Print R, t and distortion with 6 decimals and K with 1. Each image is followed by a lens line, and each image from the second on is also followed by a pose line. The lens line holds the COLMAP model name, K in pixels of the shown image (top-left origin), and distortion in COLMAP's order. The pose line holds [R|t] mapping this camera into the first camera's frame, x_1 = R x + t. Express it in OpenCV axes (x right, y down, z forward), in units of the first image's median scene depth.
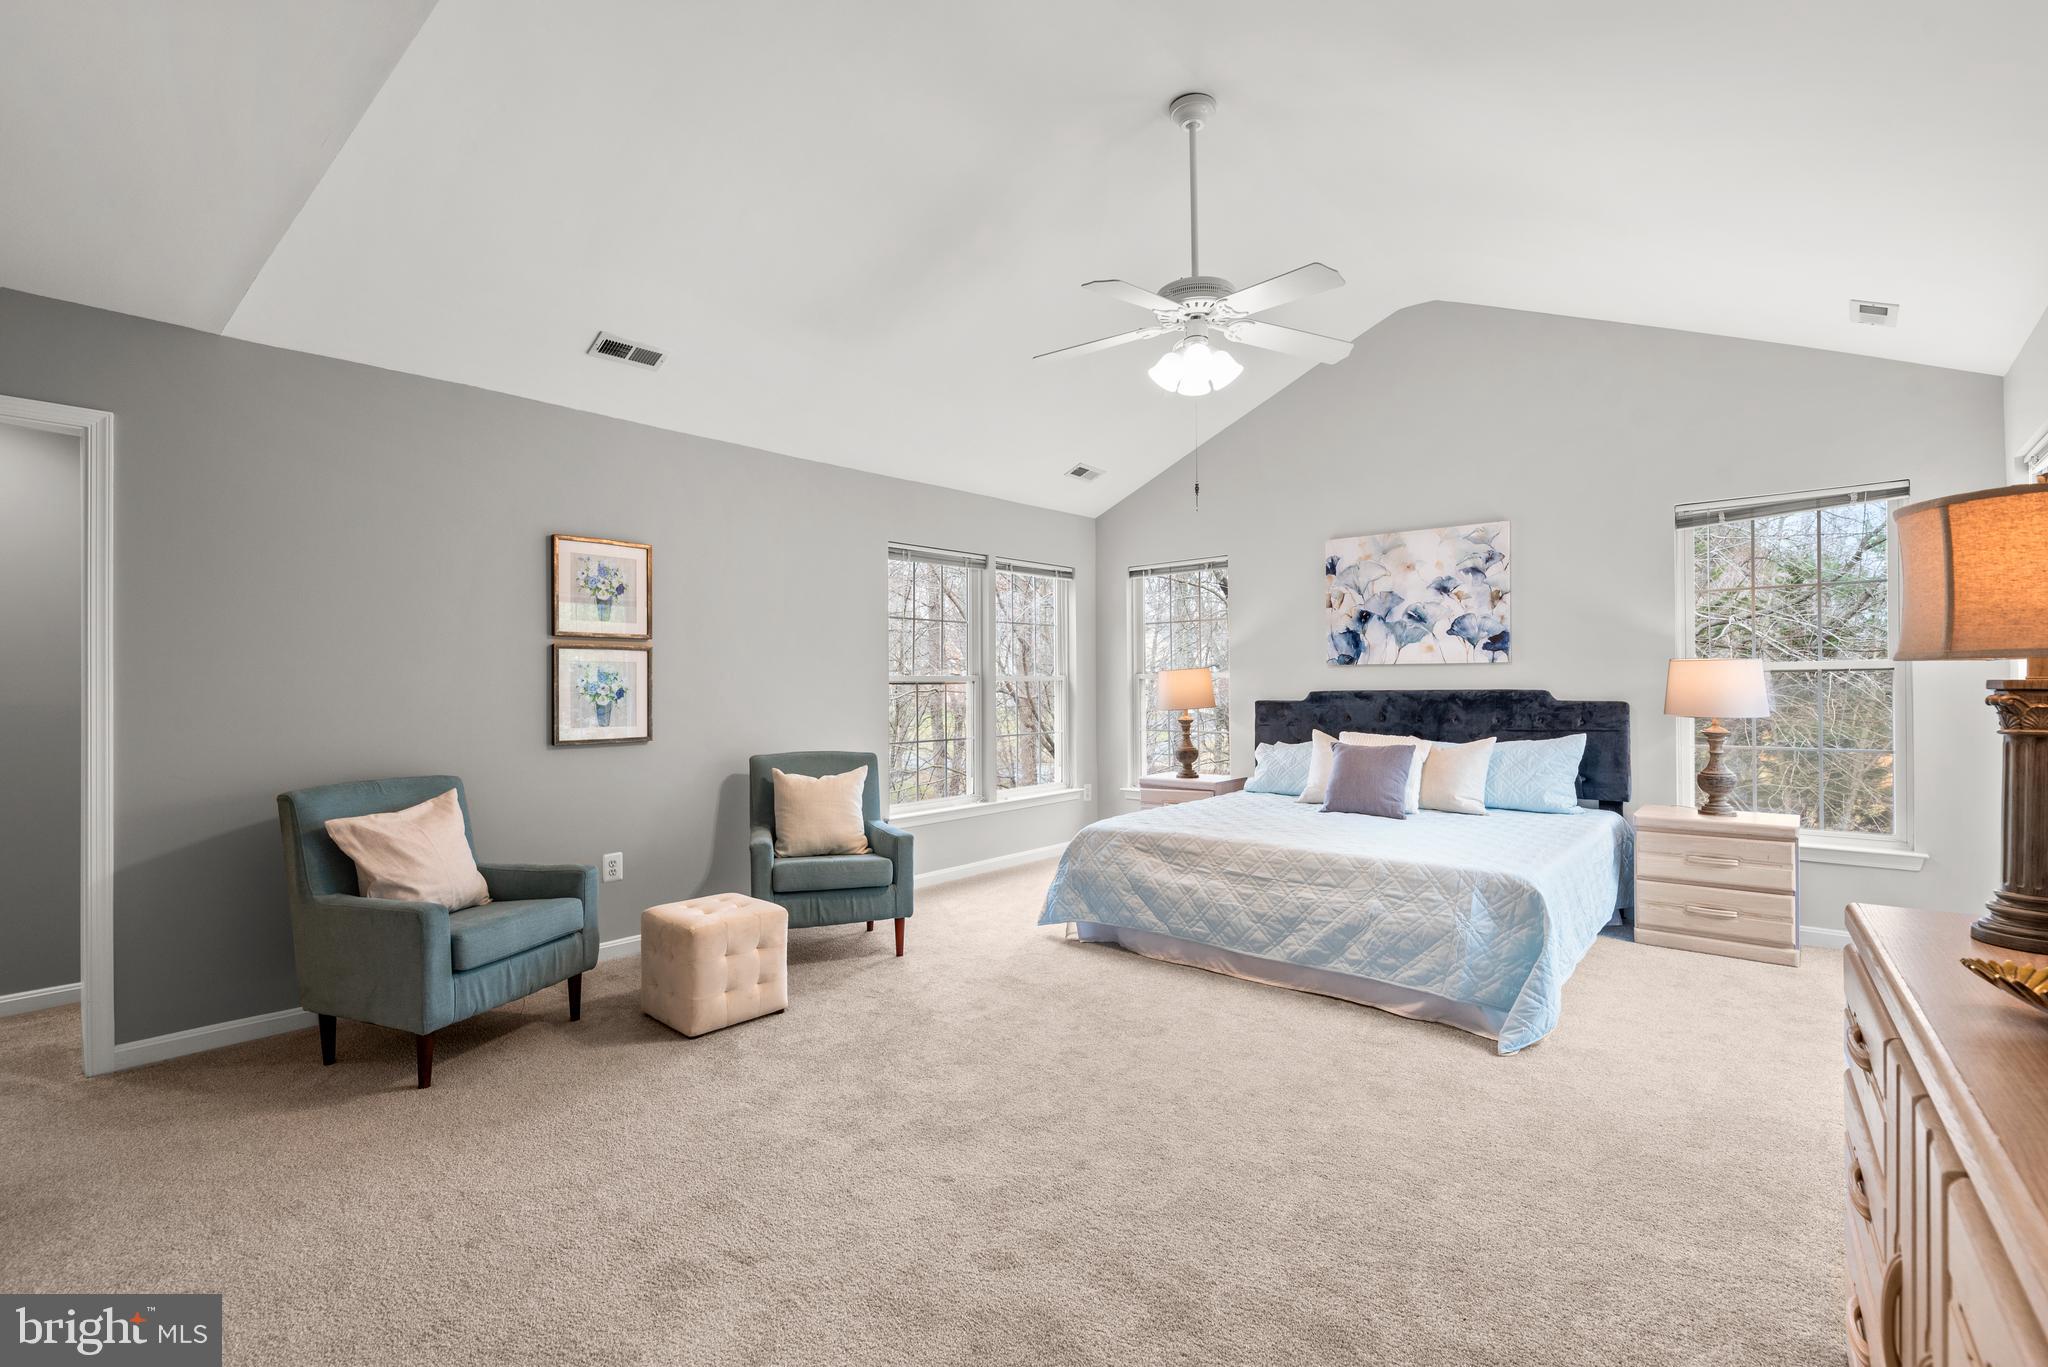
lens RADIAL K [[915.9, 0, 1029.1], [0, 915.9, 692.6], [0, 0, 1]] dist [0.001527, -0.000196]
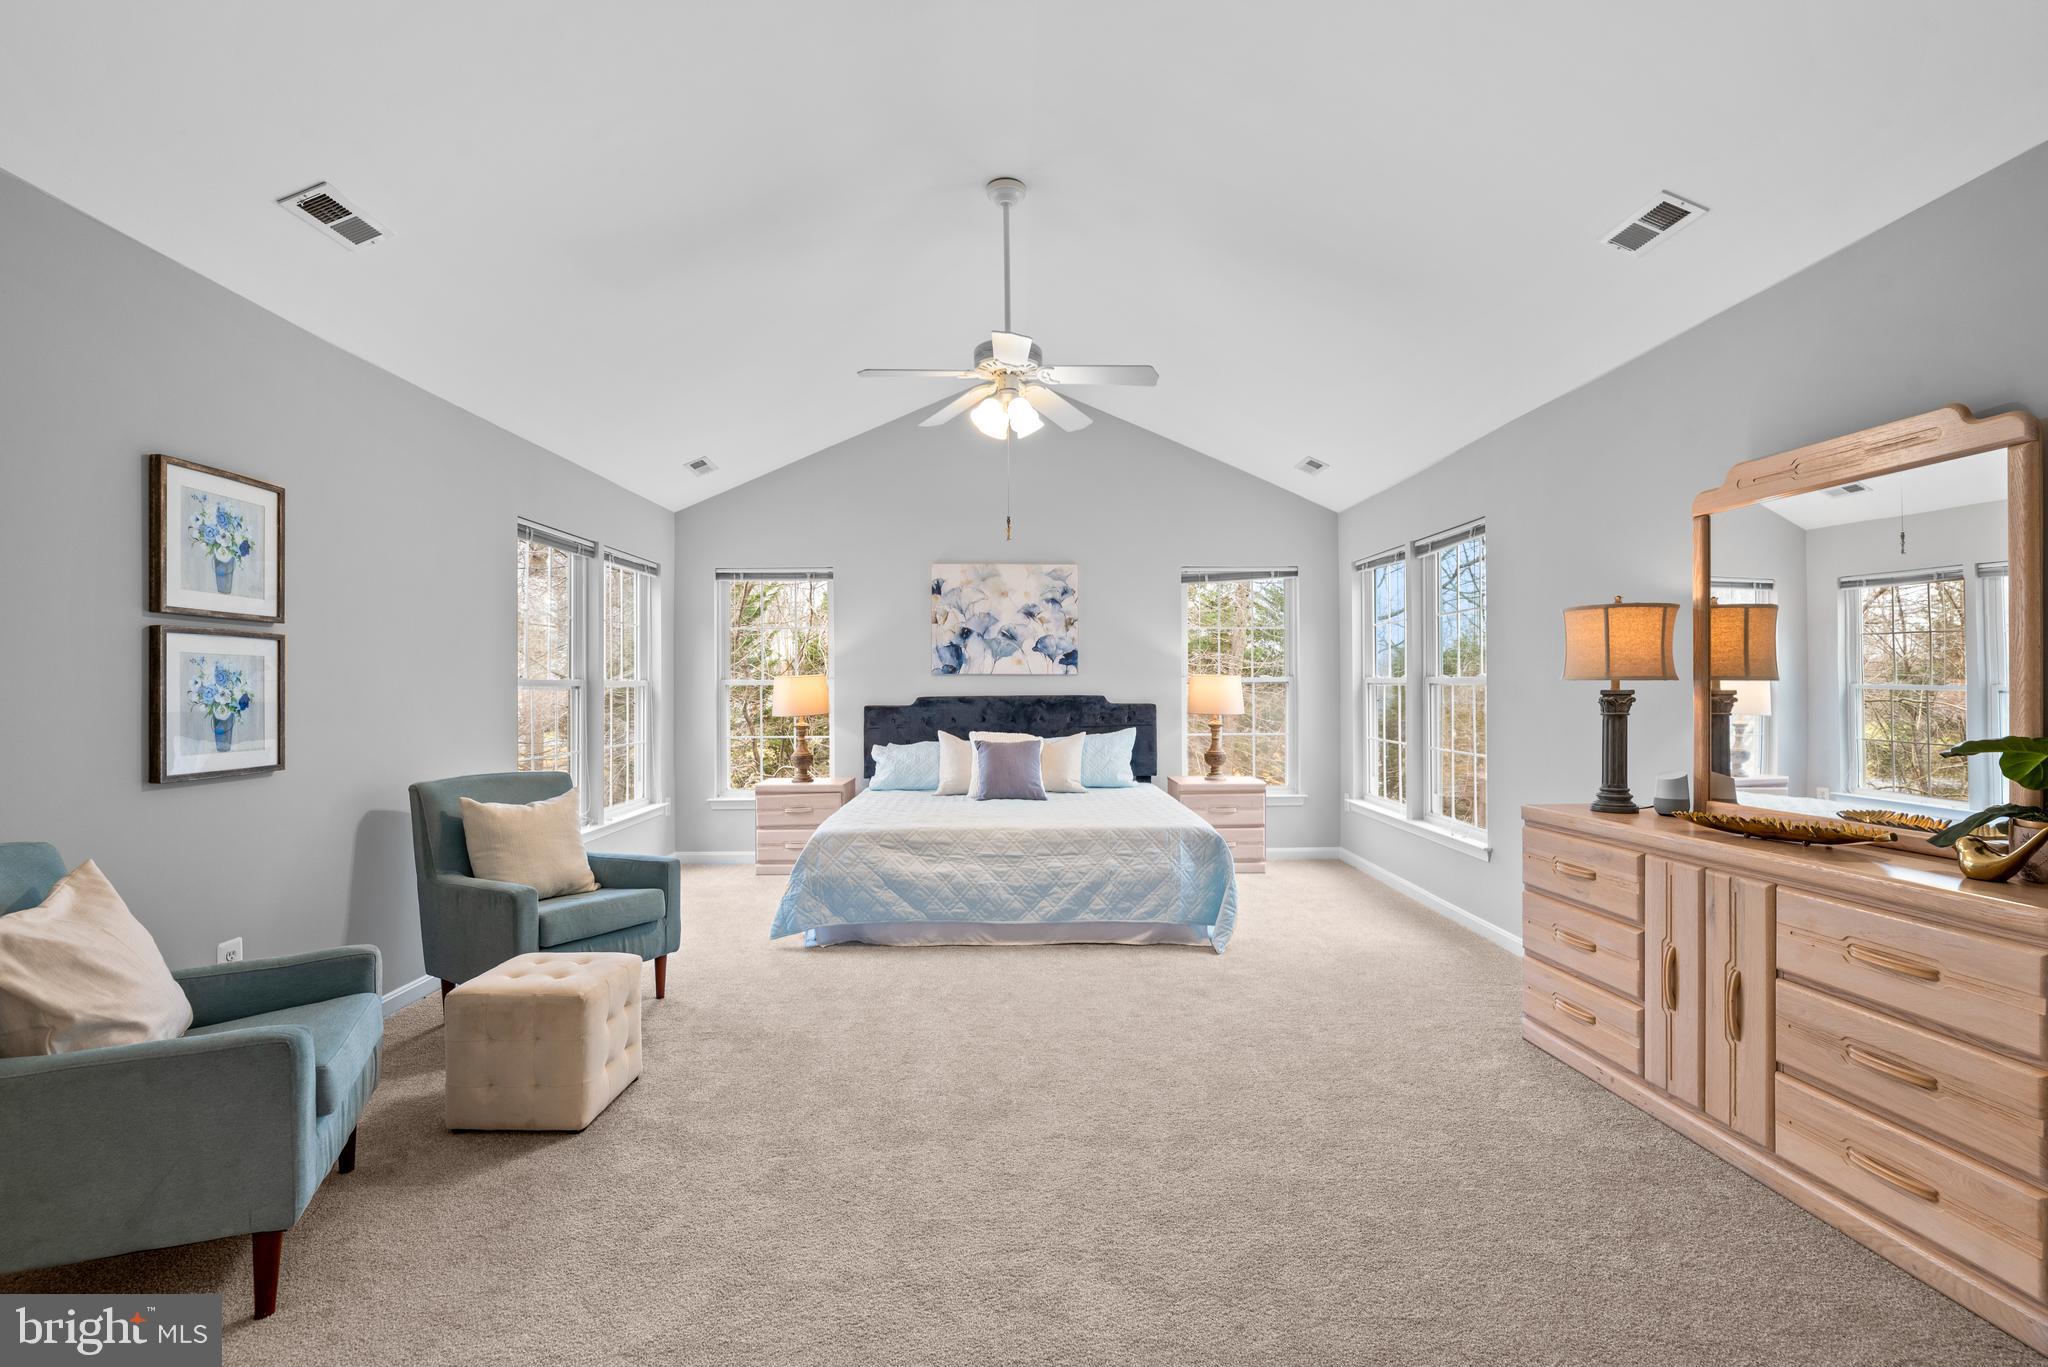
lens RADIAL K [[915.9, 0, 1029.1], [0, 915.9, 692.6], [0, 0, 1]] dist [0.001527, -0.000196]
pose [[0.738835, 0.001052, 0.673886, -0.456110], [0.003921, 0.999975, -0.005860, 0.000379], [-0.673875, 0.006972, 0.738812, 0.105303]]
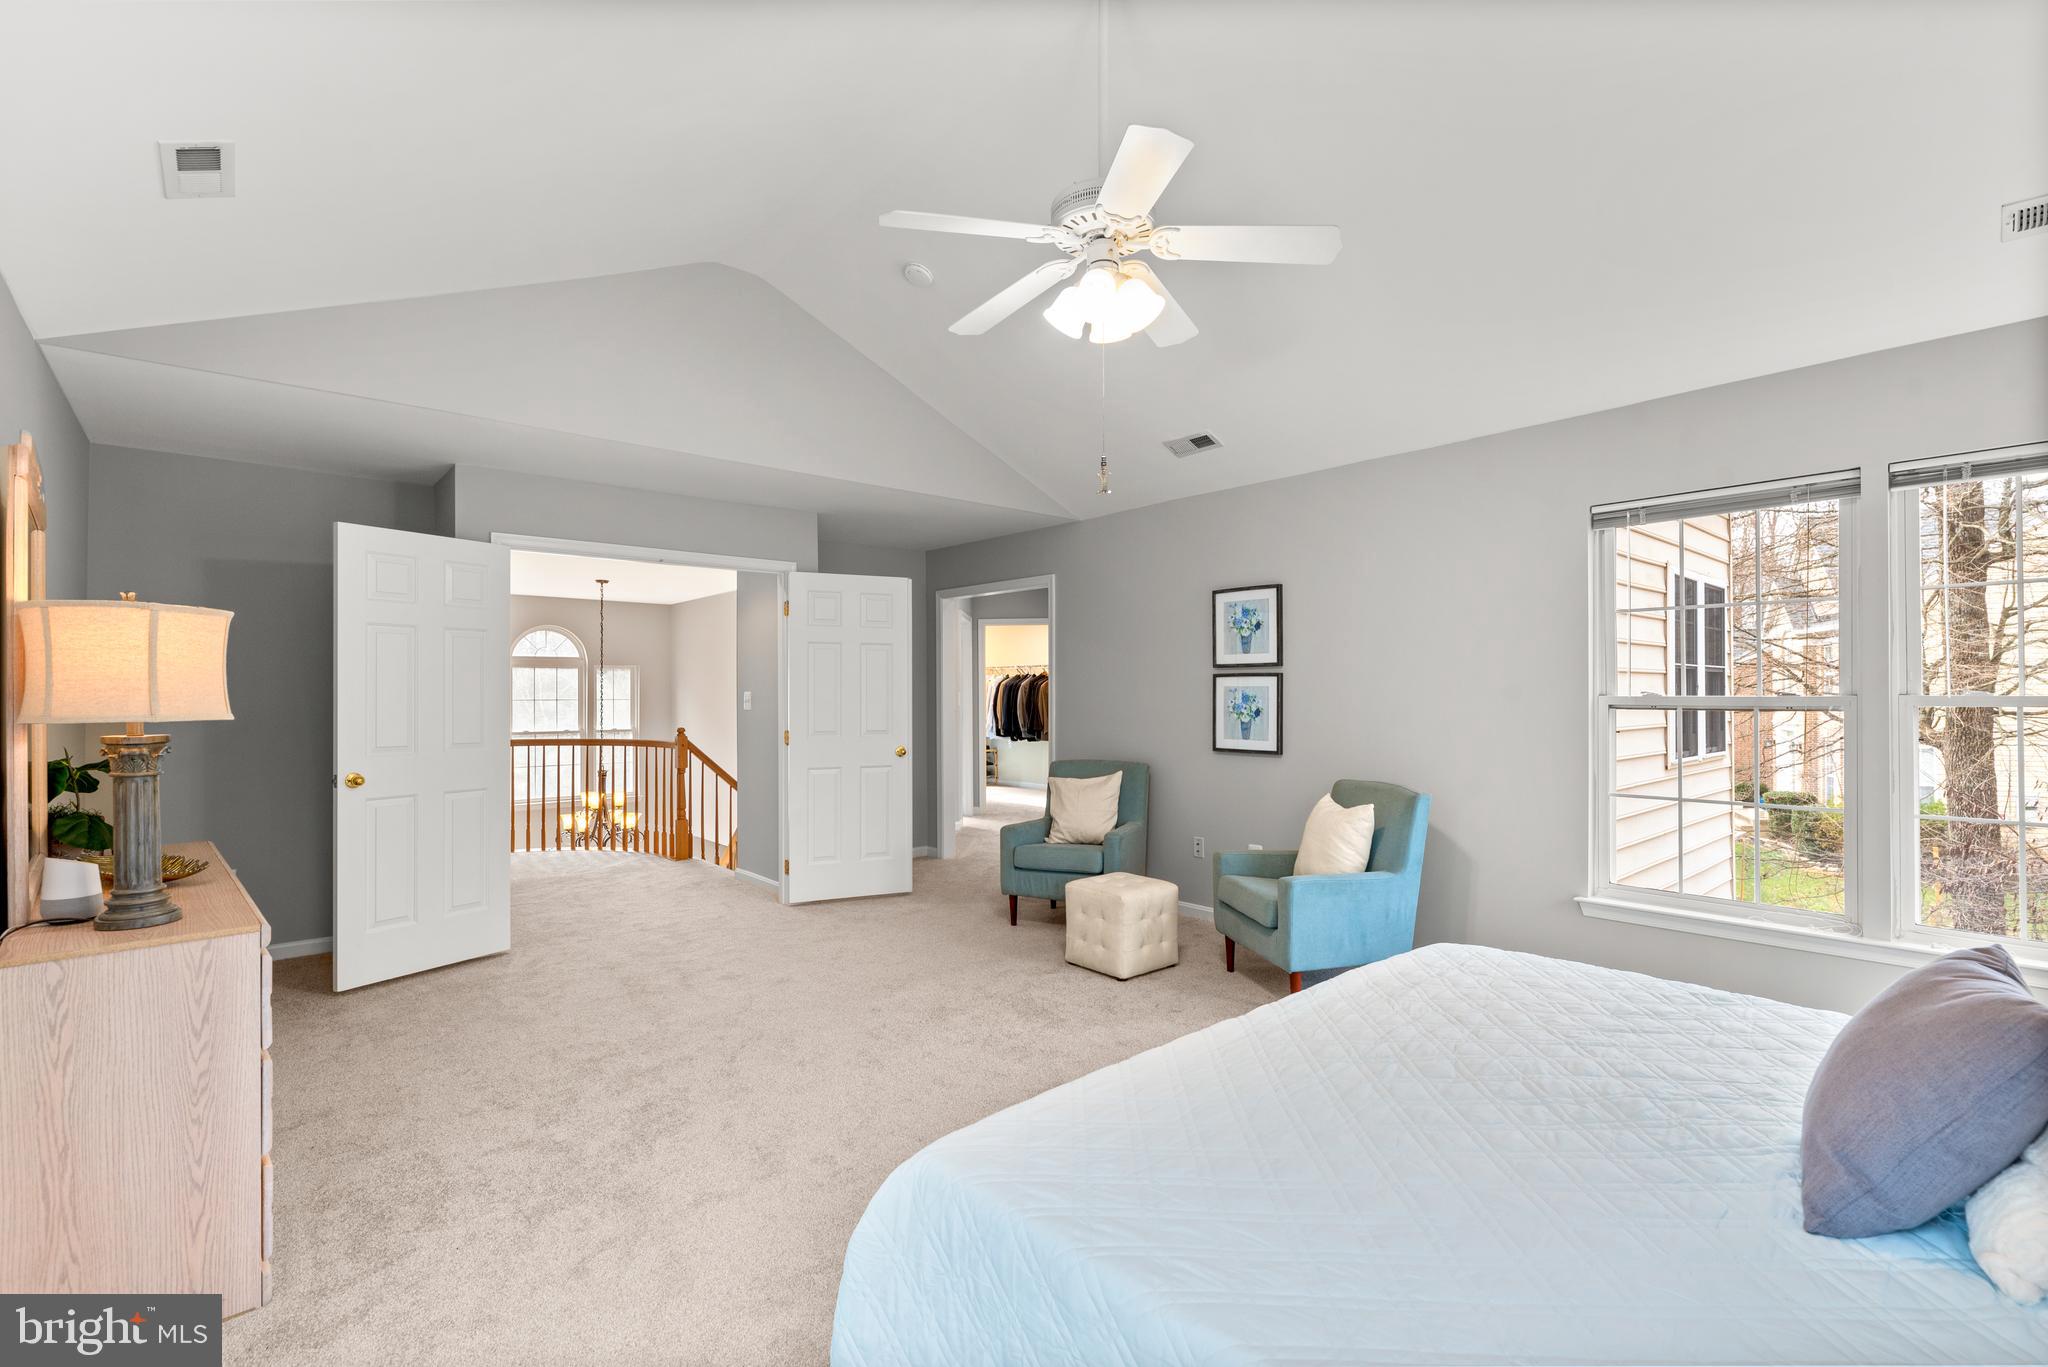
lens RADIAL K [[915.9, 0, 1029.1], [0, 915.9, 692.6], [0, 0, 1]] dist [0.001527, -0.000196]
pose [[-0.126523, 0.003993, -0.991956, 0.748409], [-0.007120, 0.999962, 0.004934, -0.028066], [0.991938, 0.007687, -0.126490, 0.822903]]
